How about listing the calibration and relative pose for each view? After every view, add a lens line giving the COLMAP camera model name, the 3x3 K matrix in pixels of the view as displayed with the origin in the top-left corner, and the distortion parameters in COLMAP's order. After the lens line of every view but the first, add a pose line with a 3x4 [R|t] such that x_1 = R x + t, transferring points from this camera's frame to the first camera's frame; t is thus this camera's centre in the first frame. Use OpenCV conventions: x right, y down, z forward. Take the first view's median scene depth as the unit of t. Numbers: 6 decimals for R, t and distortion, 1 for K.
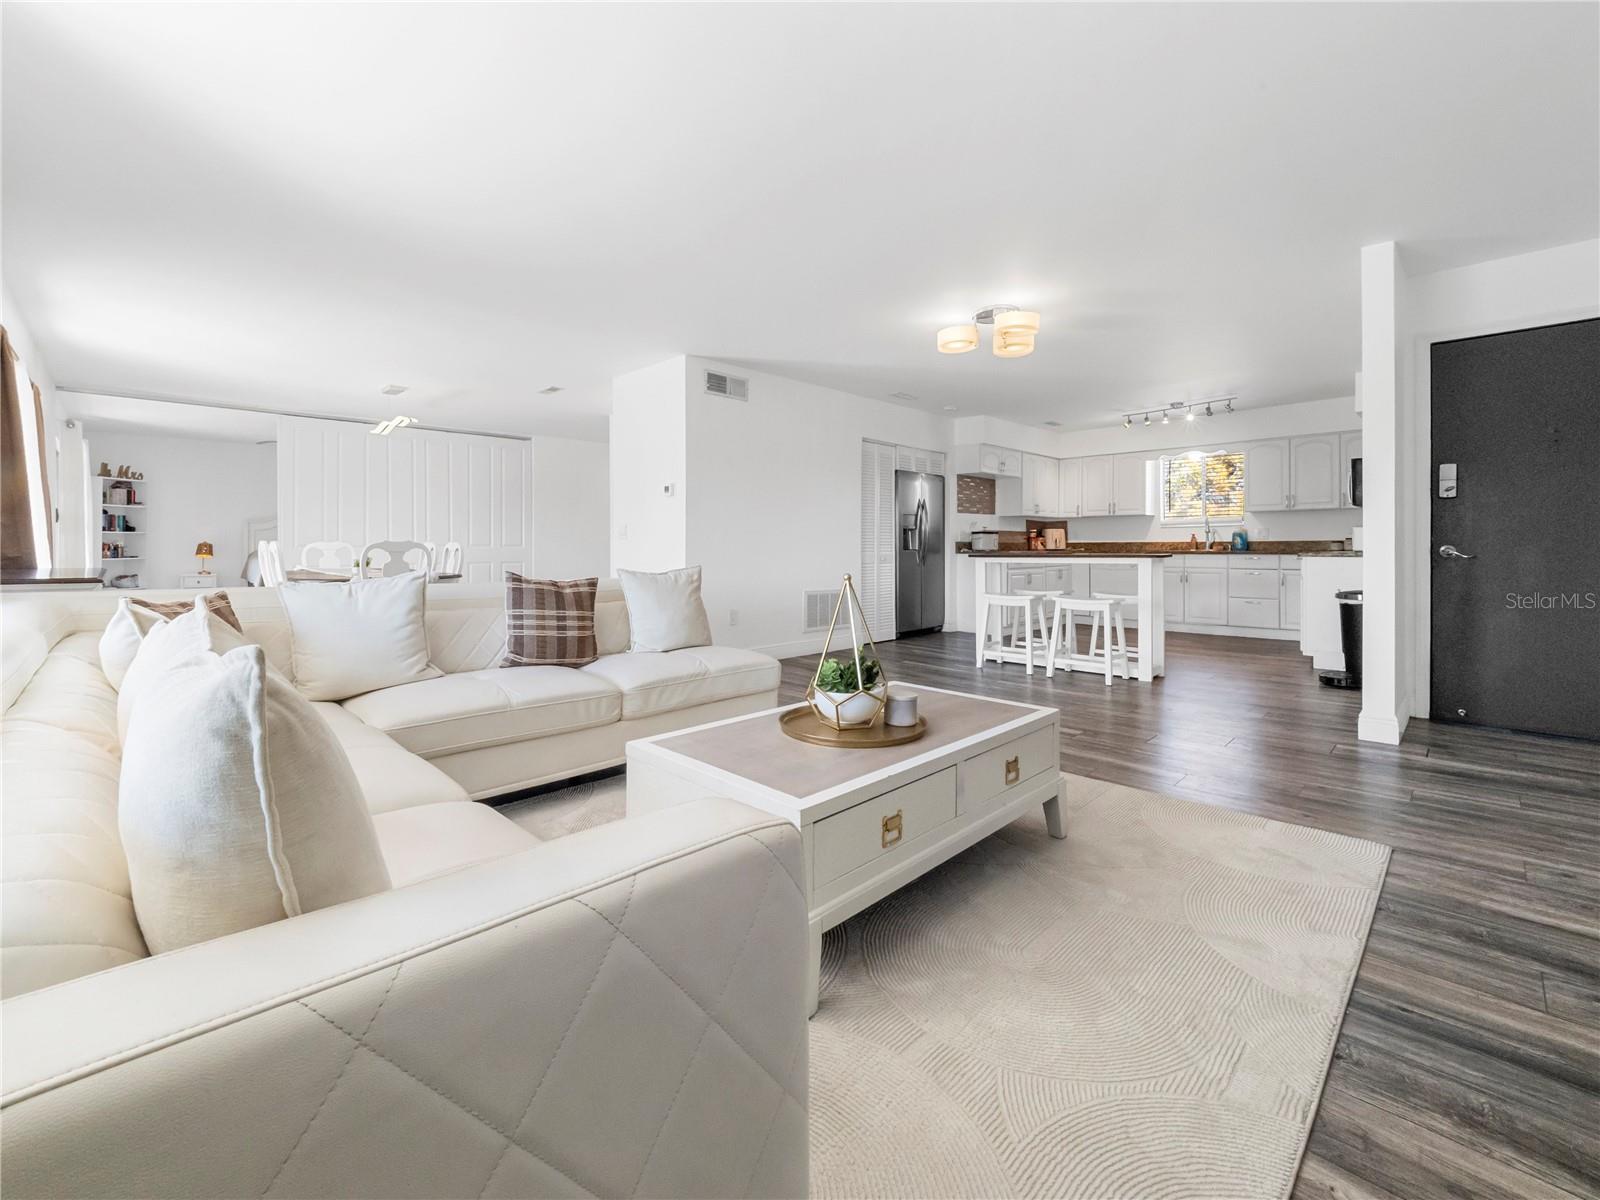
lens RADIAL K [[673.9, 0, 799.2], [0, 673.9, 573.2], [0, 0, 1]] dist [0.013440, -0.009990]
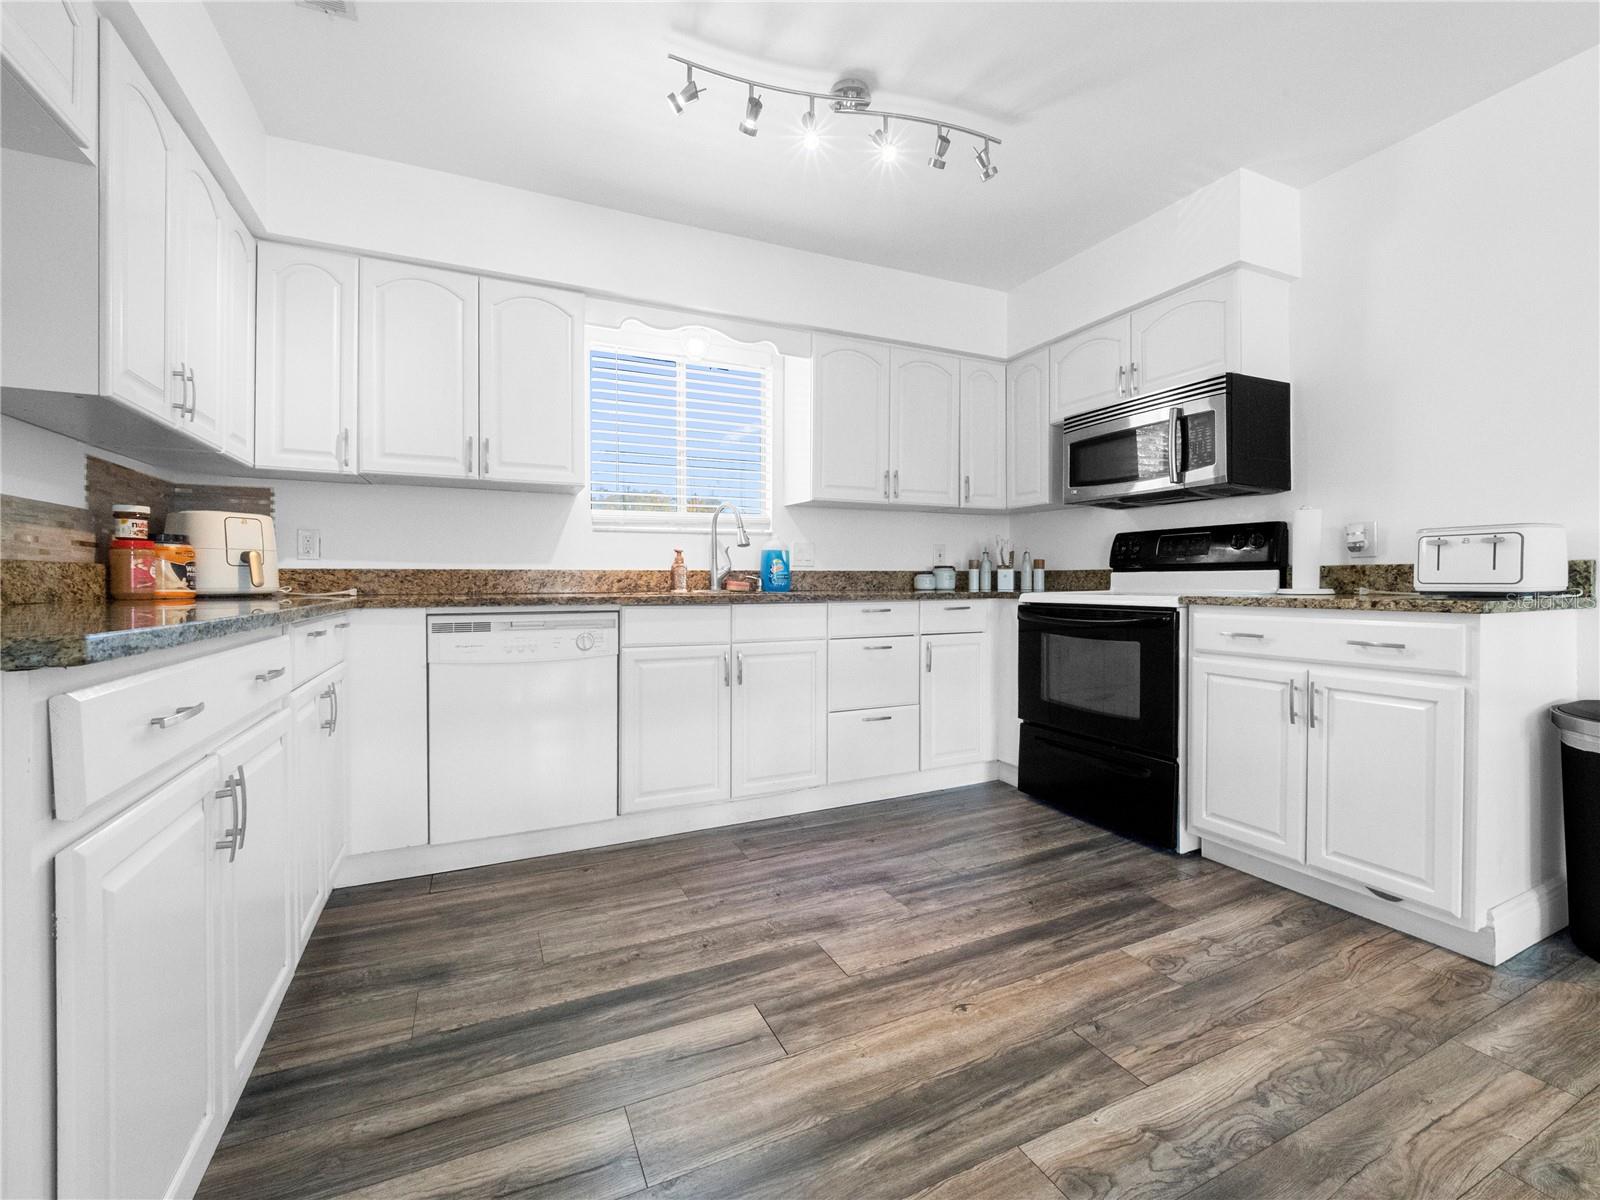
lens RADIAL K [[683.3, 0, 792.2], [0, 683.3, 593.9], [0, 0, 1]] dist [0.001998, -0.001116]
pose [[0.346133, -0.014664, 0.938071, 0.235770], [0.034191, 0.999411, 0.003007, -0.031981], [-0.937562, 0.031032, 0.346430, 0.804640]]
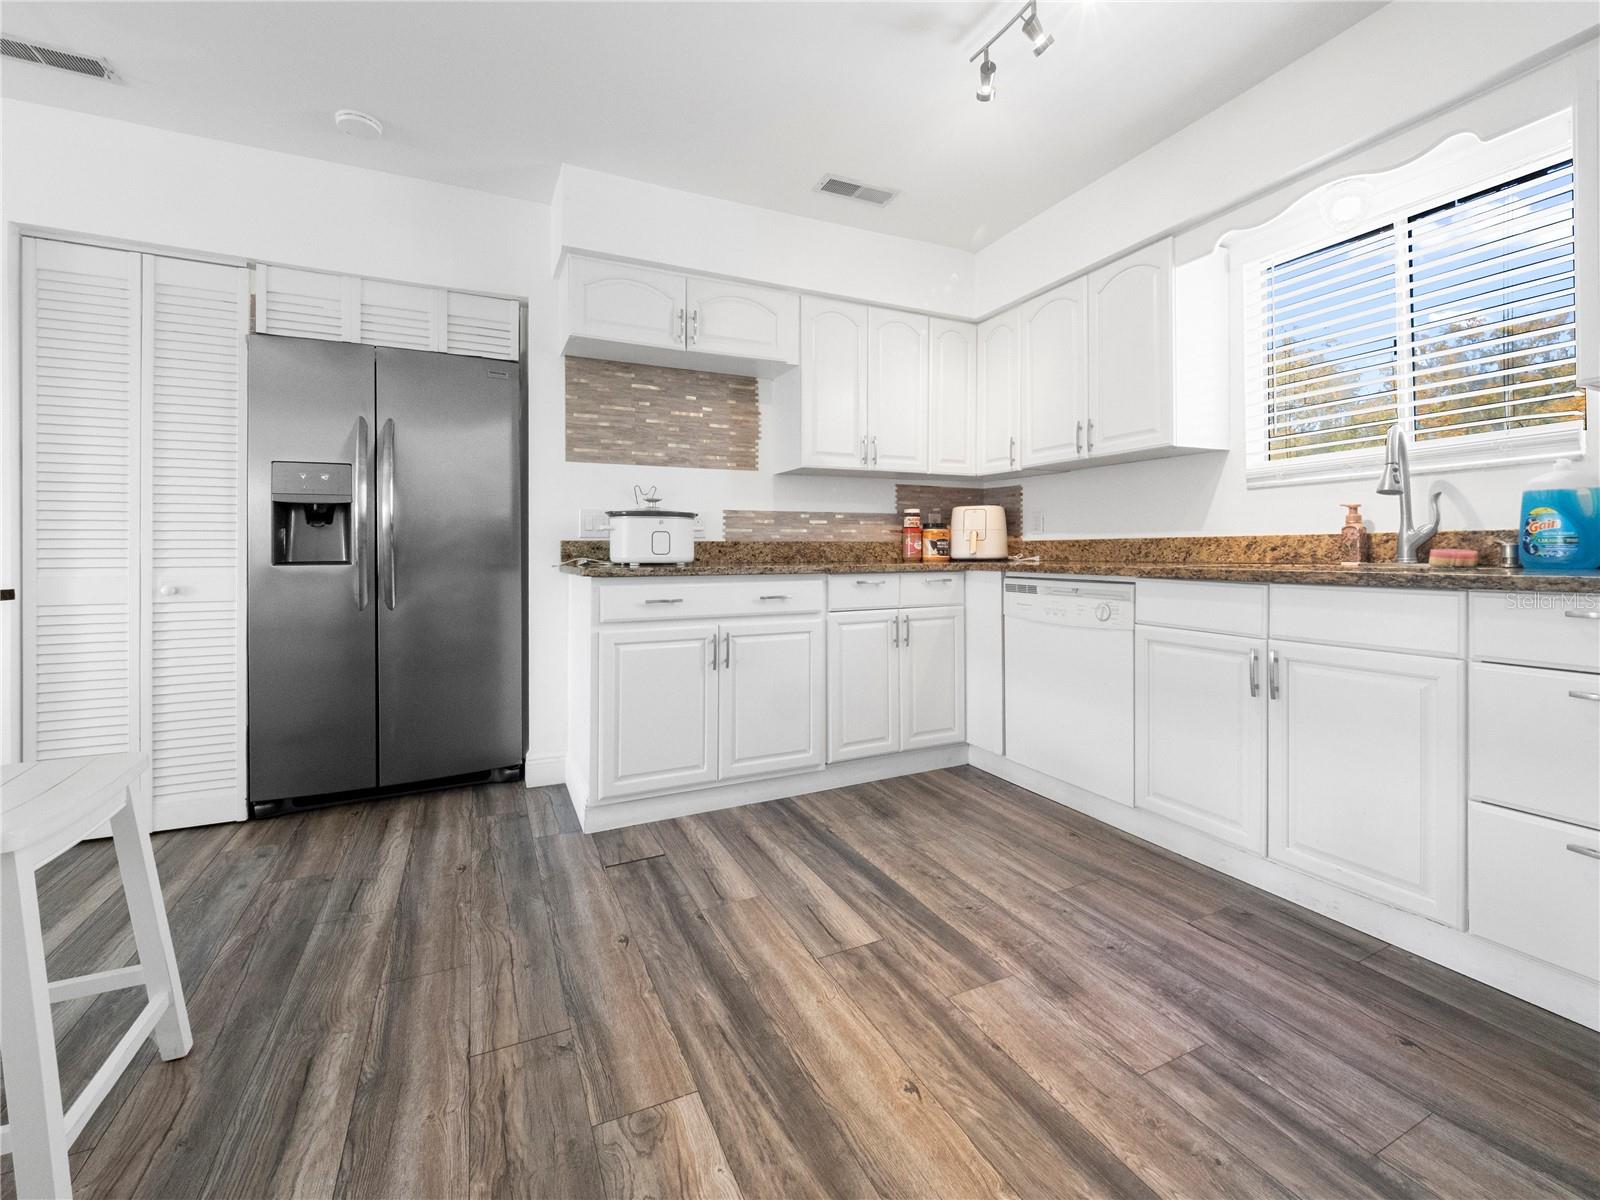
lens RADIAL K [[673.9, 0, 799.2], [0, 673.9, 573.2], [0, 0, 1]] dist [0.013440, -0.009990]
pose [[0.943610, 0.009795, -0.330915, 0.465371], [-0.010659, 0.999943, -0.000795, -0.028191], [0.330889, 0.004277, 0.943660, 0.673346]]
